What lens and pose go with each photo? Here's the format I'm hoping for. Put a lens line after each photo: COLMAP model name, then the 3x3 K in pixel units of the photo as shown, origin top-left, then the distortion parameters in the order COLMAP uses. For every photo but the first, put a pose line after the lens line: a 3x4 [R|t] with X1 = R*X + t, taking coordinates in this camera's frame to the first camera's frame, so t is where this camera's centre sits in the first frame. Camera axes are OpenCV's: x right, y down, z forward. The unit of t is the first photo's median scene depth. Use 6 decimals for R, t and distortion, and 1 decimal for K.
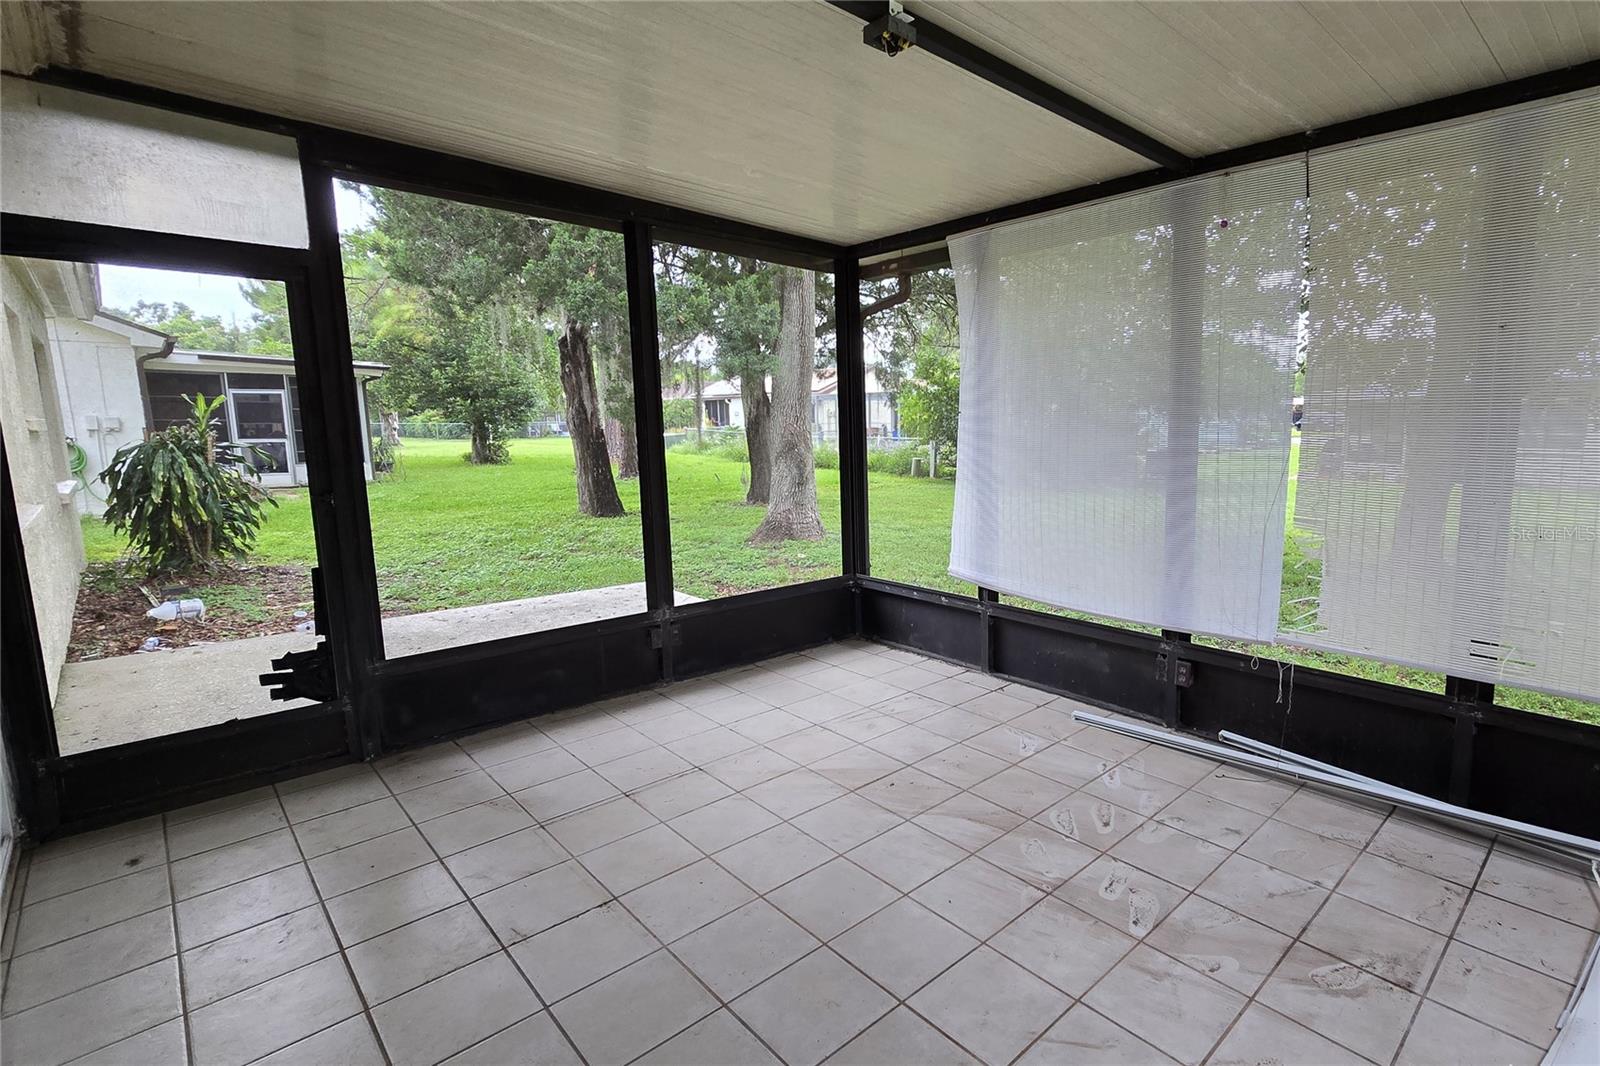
lens RADIAL K [[752.7, 0, 805.3], [0, 752.7, 542.9], [0, 0, 1]] dist [-0.000186, -0.000182]
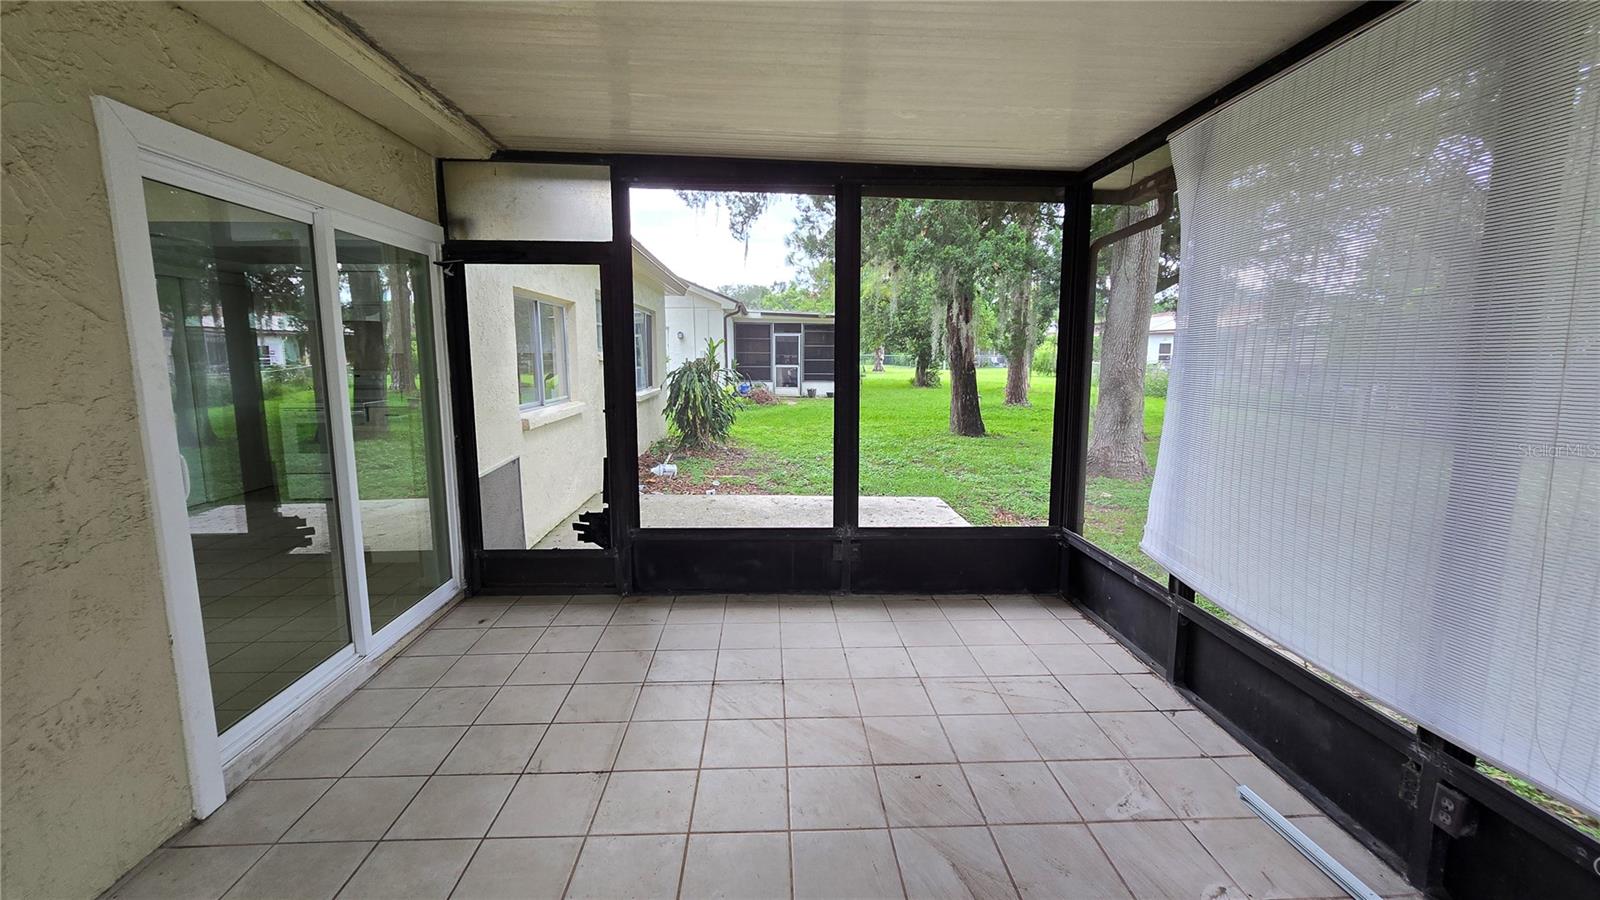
lens RADIAL K [[591.3, 0, 800.0], [0, 591.3, 450.0], [0, 0, 1]] dist [-0.000615, 0.000004]
pose [[0.781416, 0.106361, -0.614879, 0.293305], [-0.105782, 0.993684, 0.037453, -0.053936], [0.614979, 0.035776, 0.787732, 0.262659]]
